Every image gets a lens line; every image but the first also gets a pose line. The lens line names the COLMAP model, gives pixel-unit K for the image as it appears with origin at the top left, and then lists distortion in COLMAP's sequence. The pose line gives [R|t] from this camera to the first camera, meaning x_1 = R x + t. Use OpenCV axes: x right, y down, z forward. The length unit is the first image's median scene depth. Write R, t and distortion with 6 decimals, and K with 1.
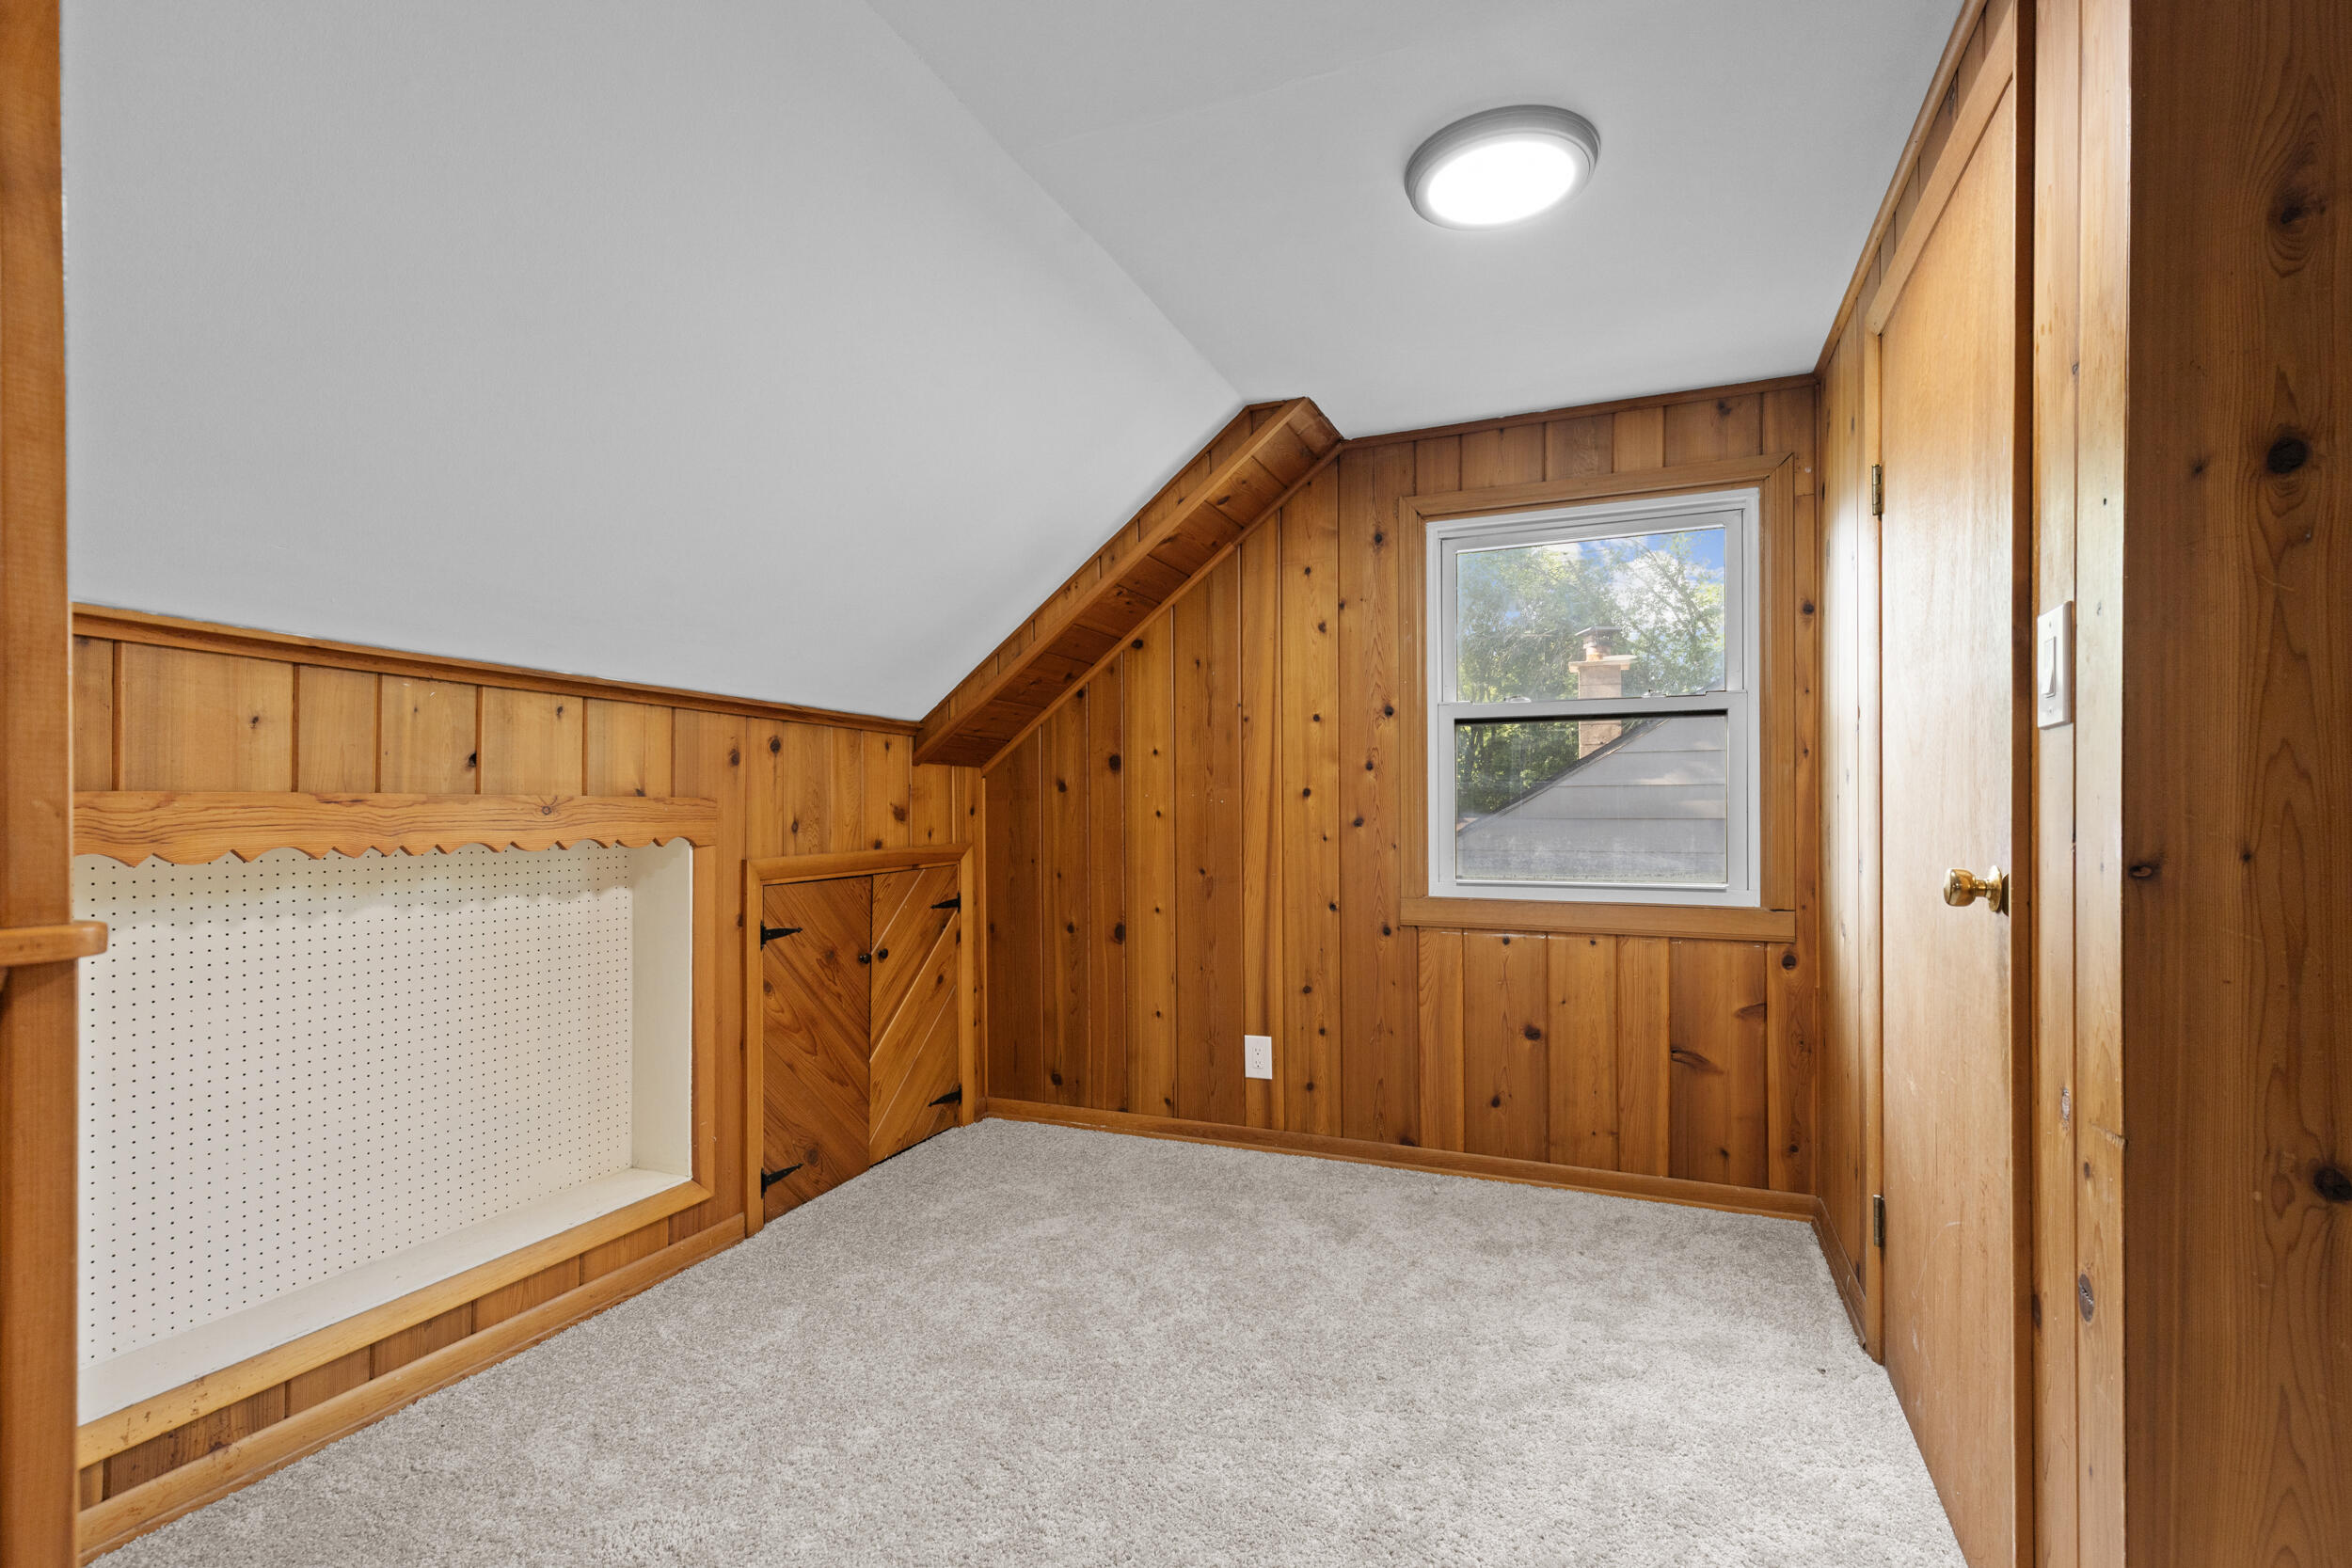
lens RADIAL K [[1068.6, 0, 1185.7], [0, 1068.6, 795.2], [0, 0, 1]] dist [0.003601, -0.000737]
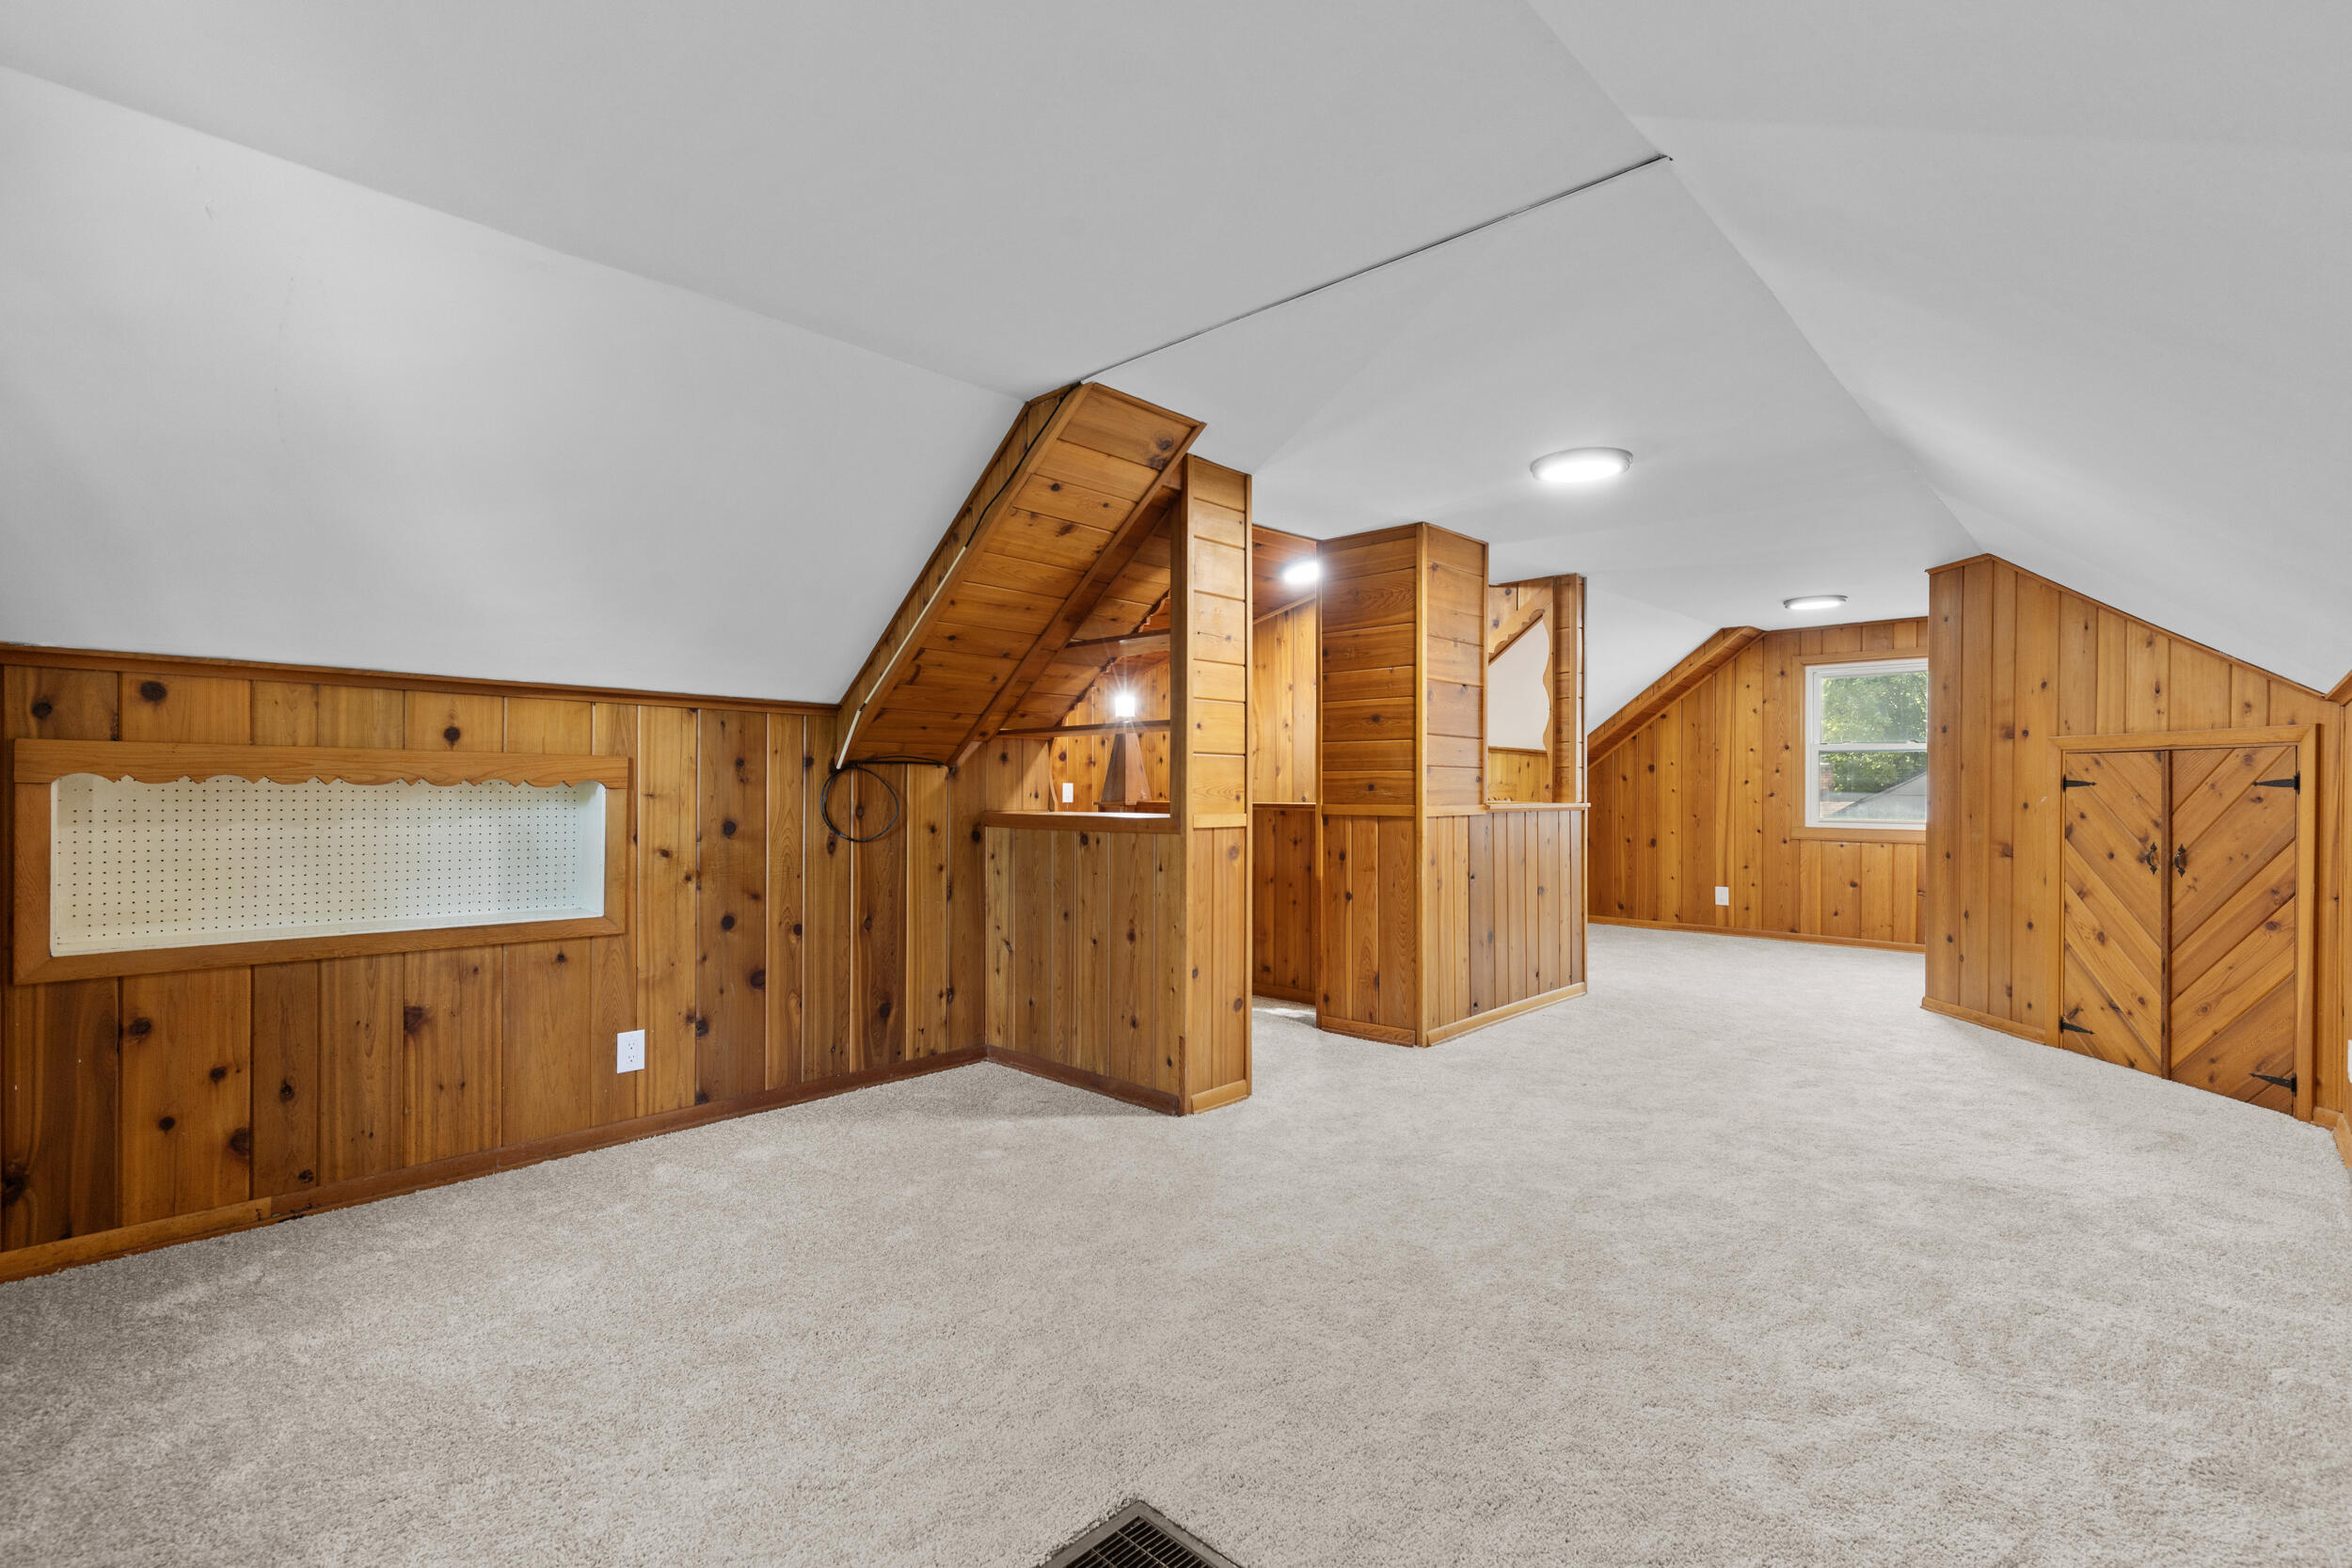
lens RADIAL K [[1080.6, 0, 1170.9], [0, 1080.6, 792.4], [0, 0, 1]] dist [0.002685, 0.000715]
pose [[0.933127, 0.007881, -0.359460, -0.208131], [-0.001106, 0.999818, 0.019048, -0.023150], [0.359544, -0.017377, 0.932966, -1.635226]]
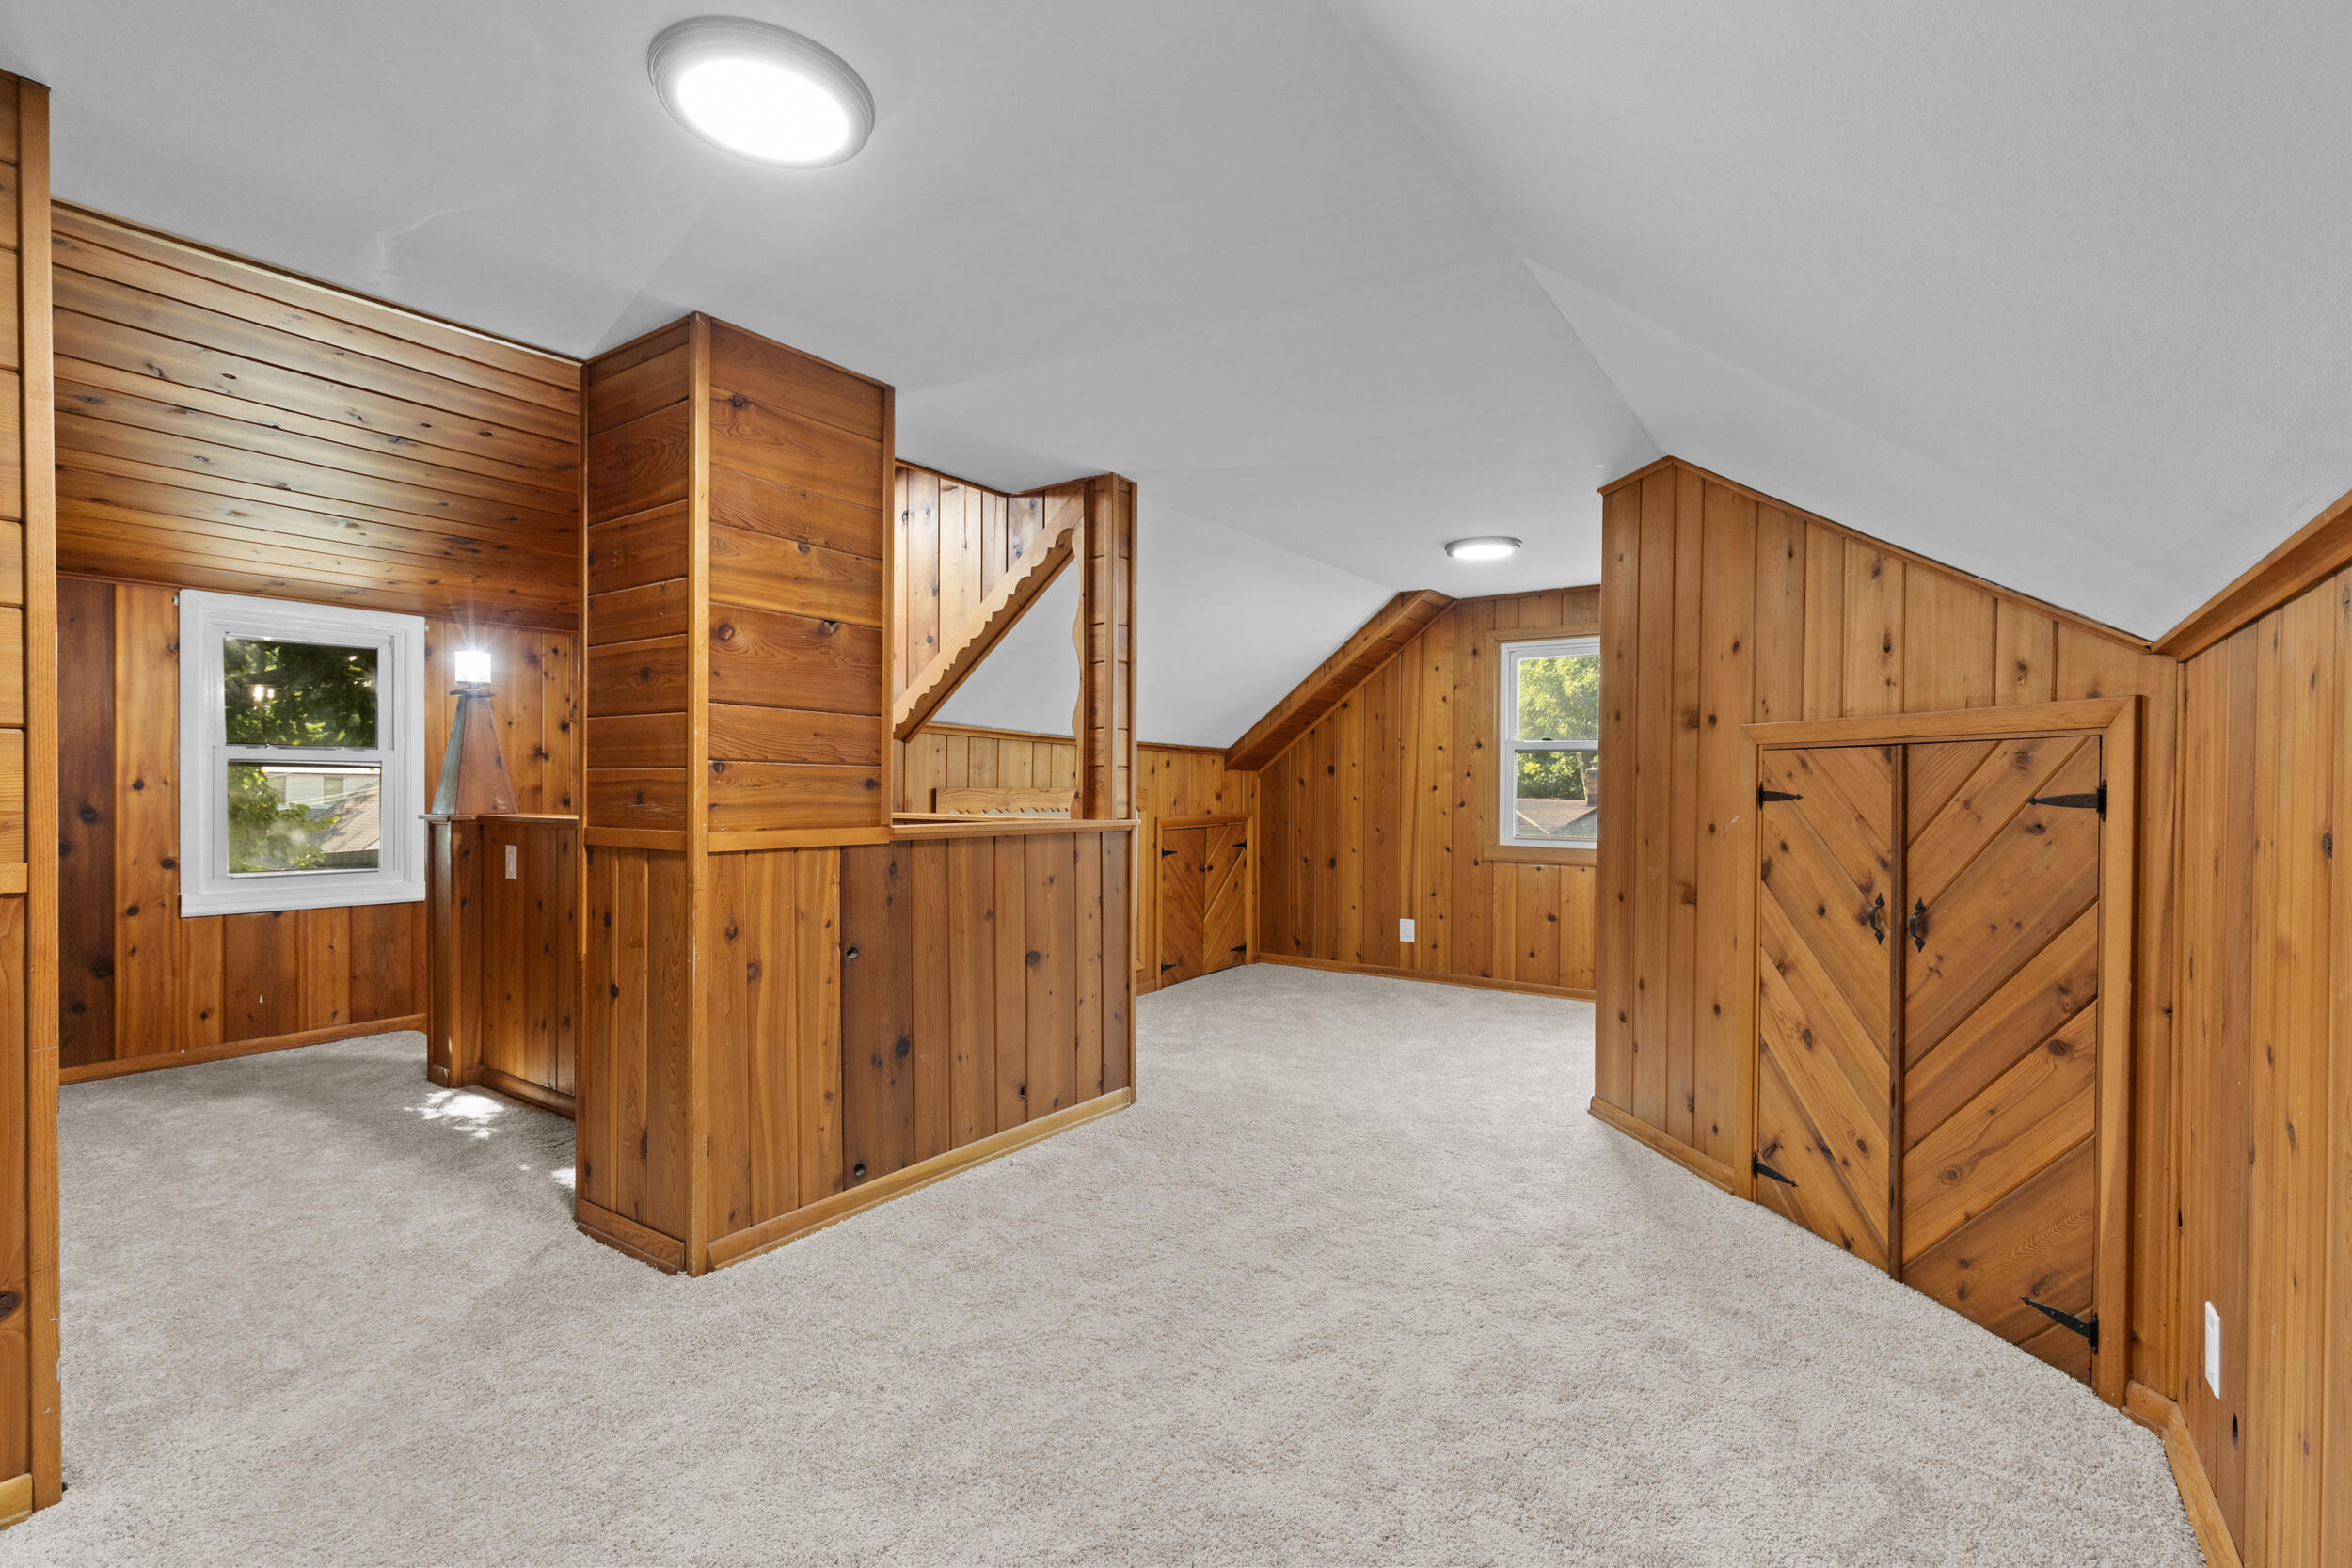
lens RADIAL K [[1068.6, 0, 1185.7], [0, 1068.6, 795.2], [0, 0, 1]] dist [0.003601, -0.000737]
pose [[0.977364, 0.013076, -0.211158, 0.082292], [-0.008903, 0.999746, 0.020702, -0.024317], [0.211375, -0.018354, 0.977233, -0.898391]]
